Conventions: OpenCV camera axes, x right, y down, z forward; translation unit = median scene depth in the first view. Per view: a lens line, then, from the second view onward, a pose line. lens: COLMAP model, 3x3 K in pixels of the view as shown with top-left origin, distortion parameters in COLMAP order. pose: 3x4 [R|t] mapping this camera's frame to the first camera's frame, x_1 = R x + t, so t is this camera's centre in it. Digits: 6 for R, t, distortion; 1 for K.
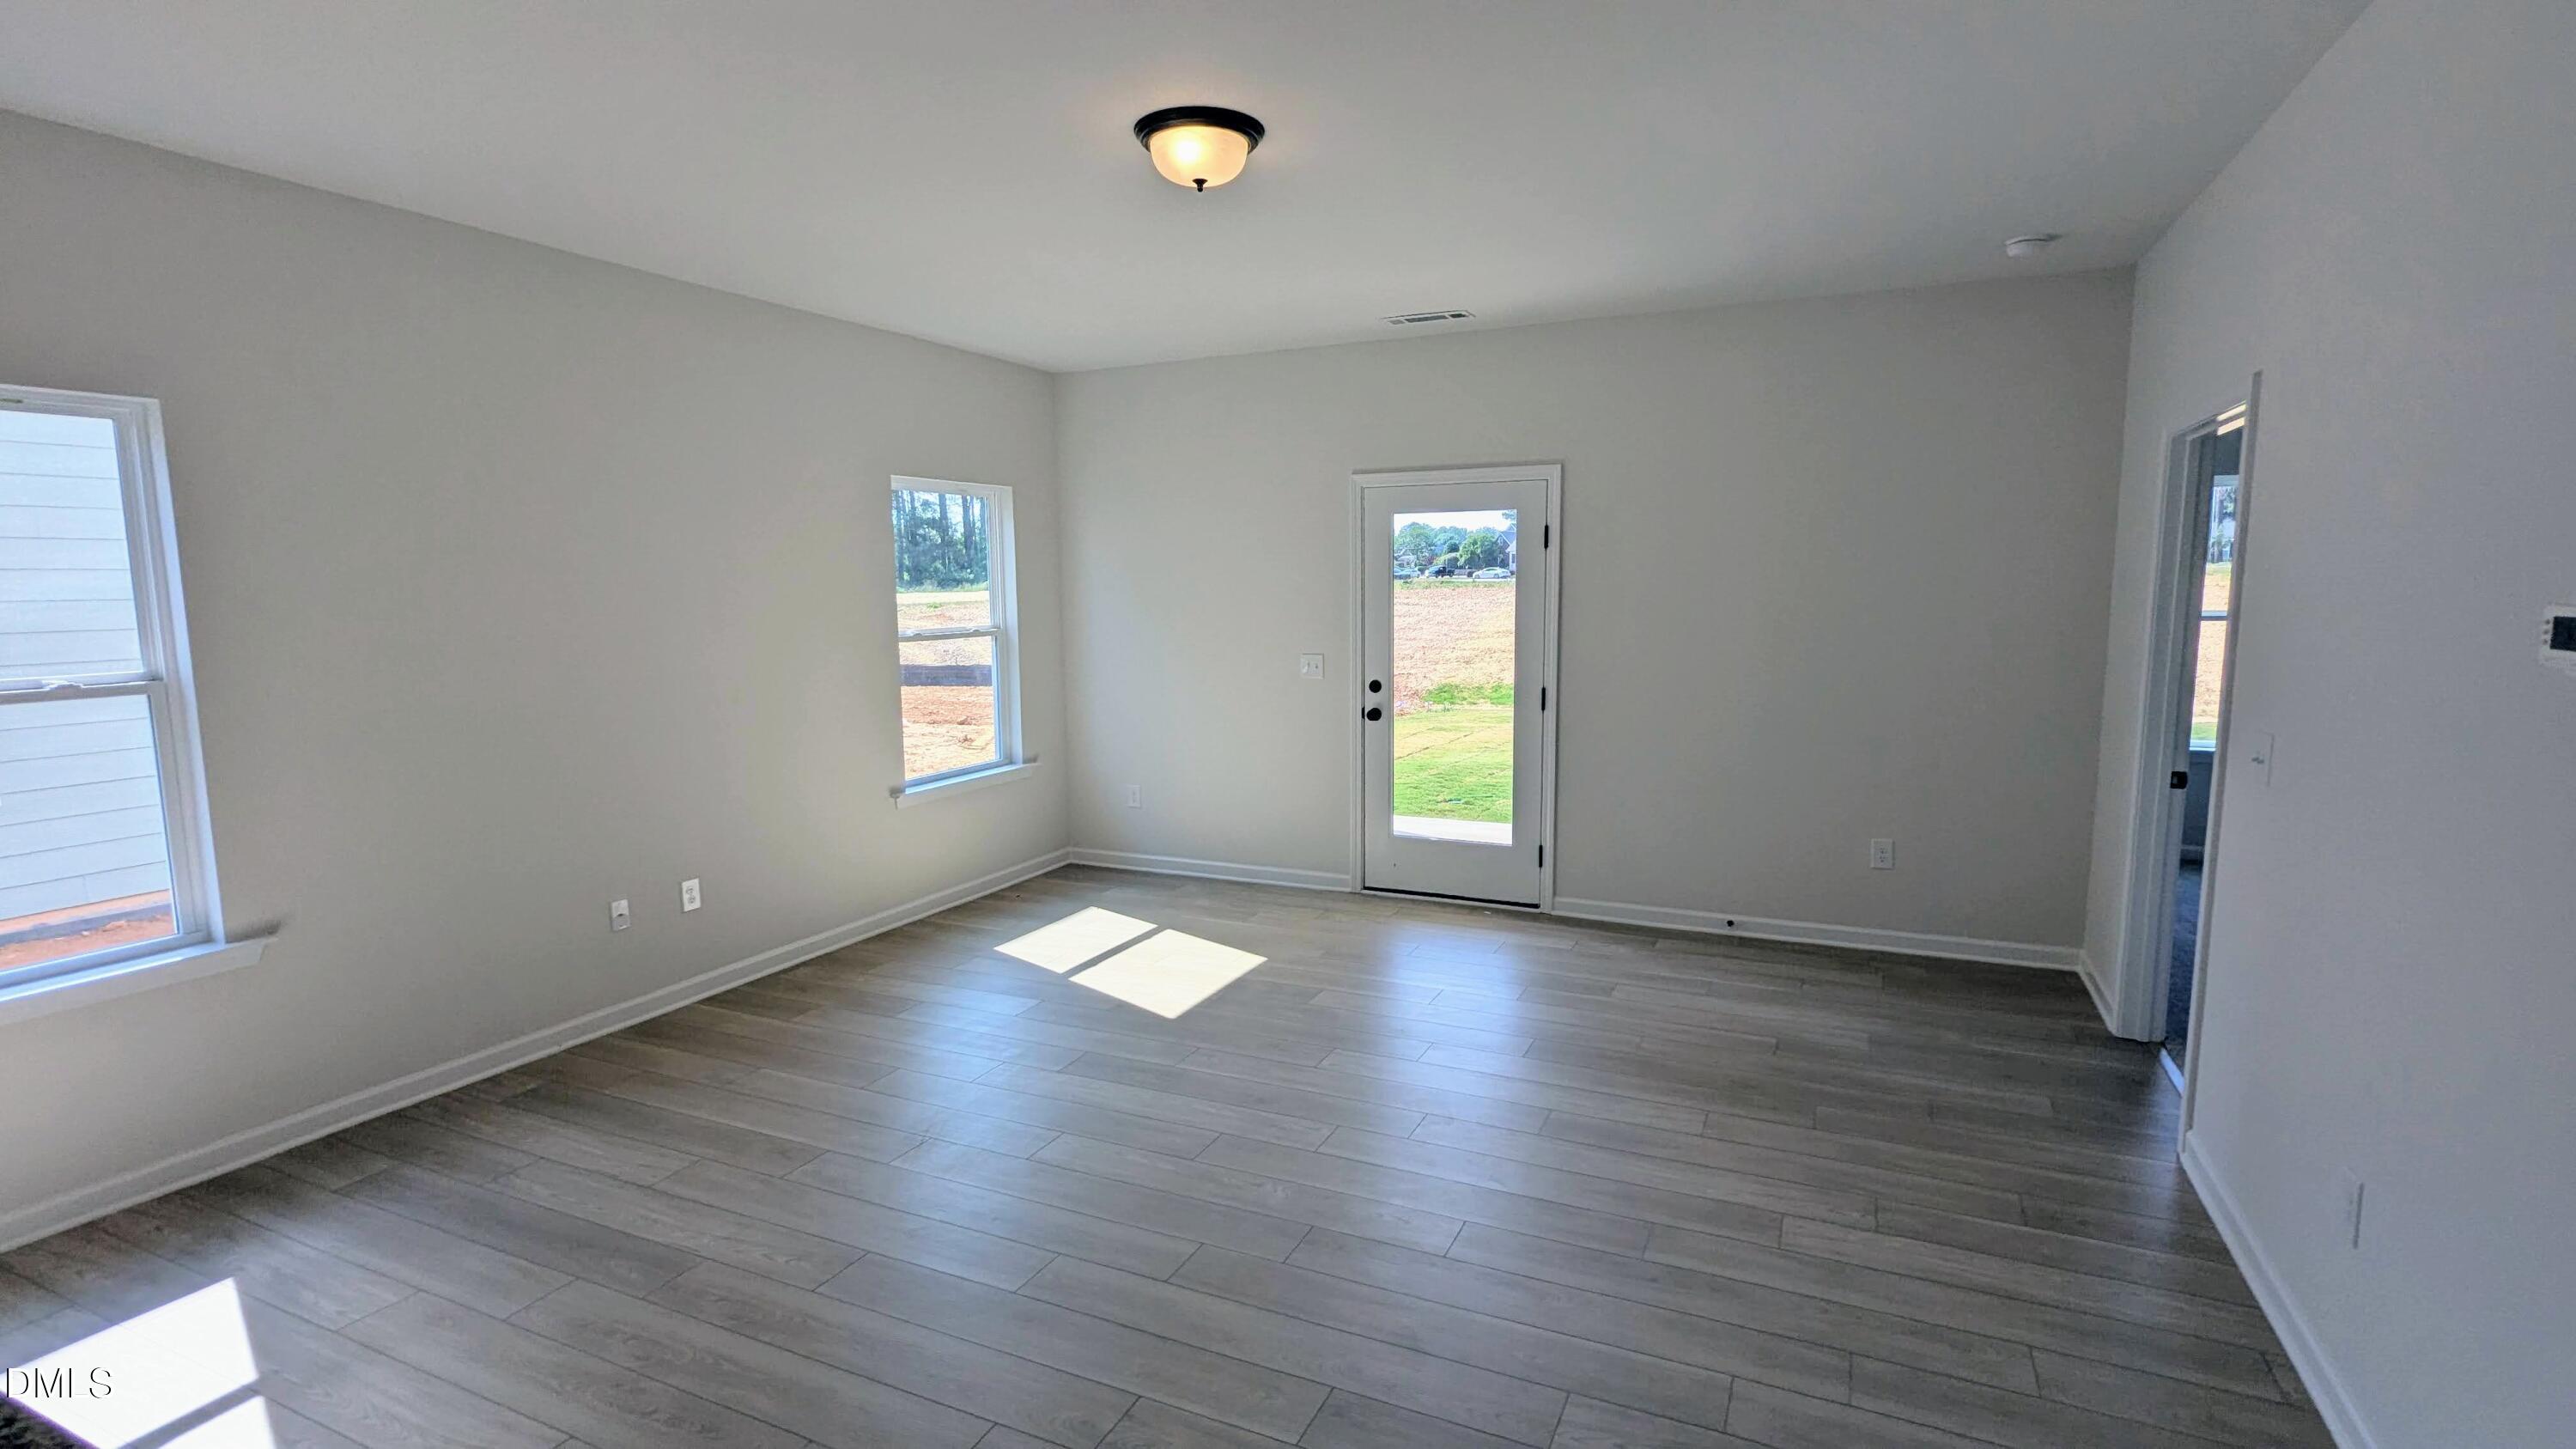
lens RADIAL K [[1228.8, 0, 1288.0], [0, 1228.8, 724.5], [0, 0, 1]] dist [-0.000467, 0.000088]
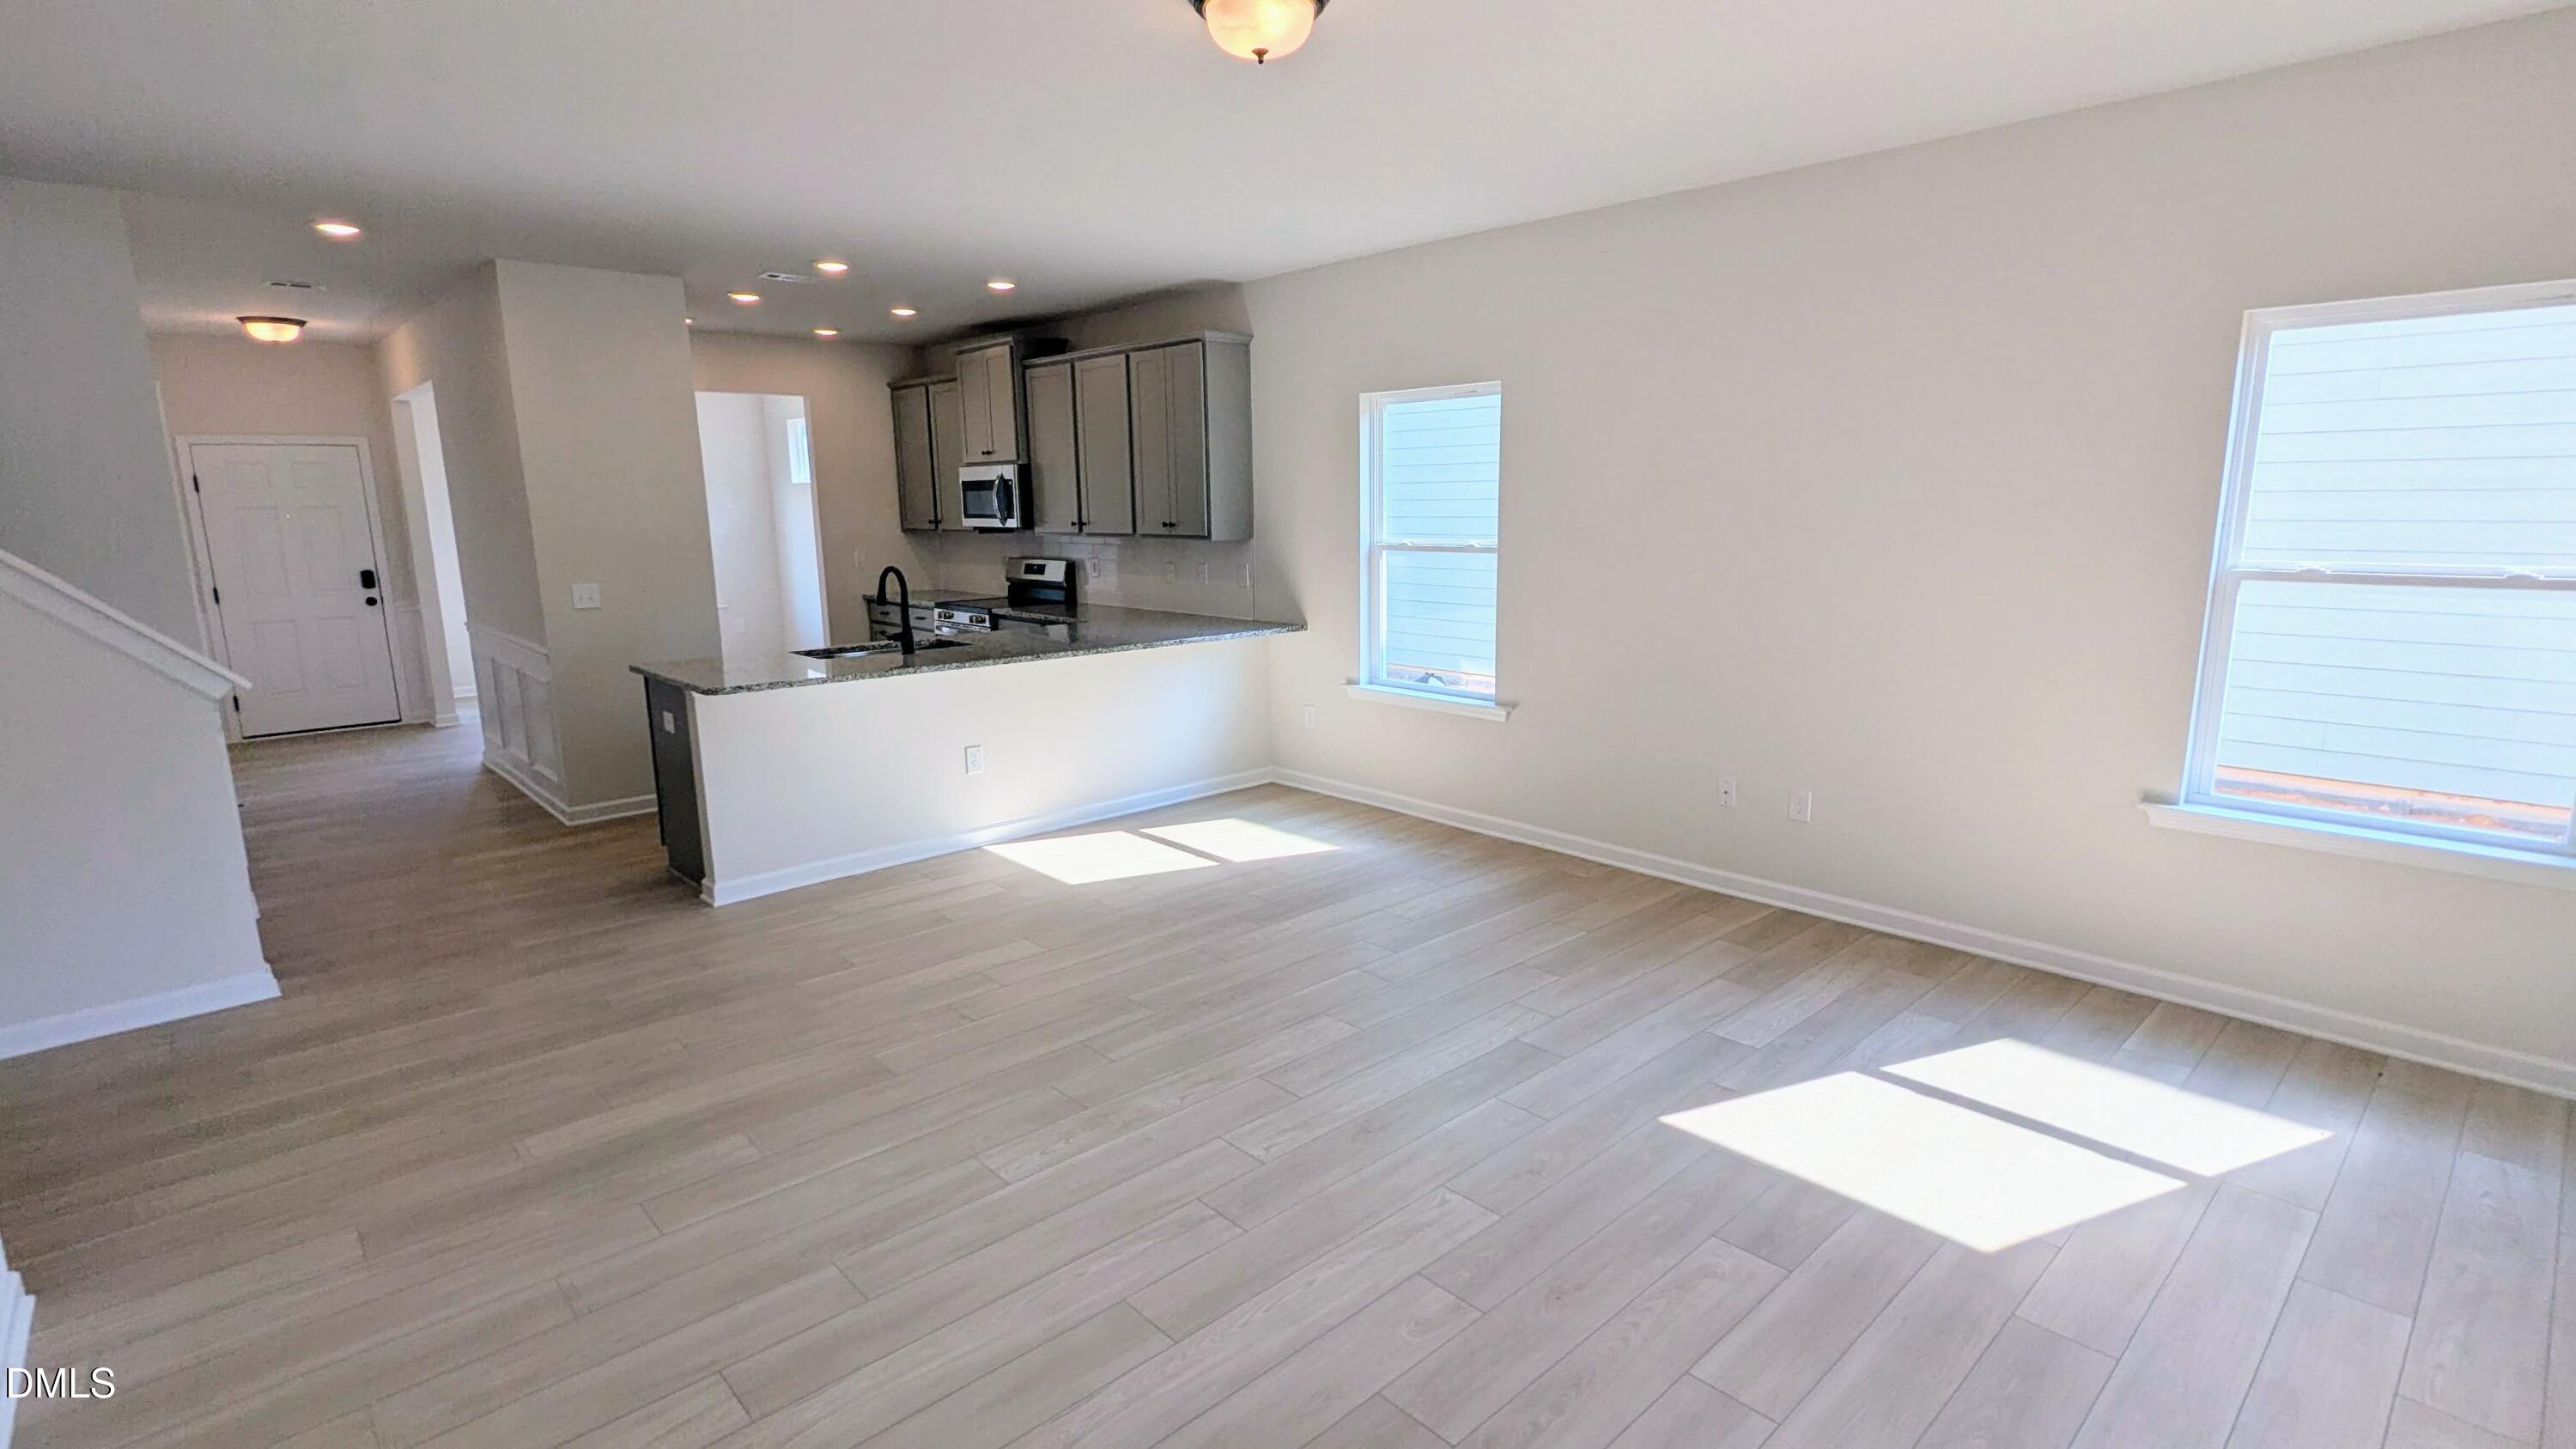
lens RADIAL K [[1228.8, 0, 1288.0], [0, 1228.8, 724.5], [0, 0, 1]] dist [-0.000467, 0.000088]
pose [[-0.386310, 0.187214, -0.903170, 0.577919], [-0.090832, 0.966704, 0.239235, -0.128761], [0.917886, 0.174455, -0.356443, 0.996005]]
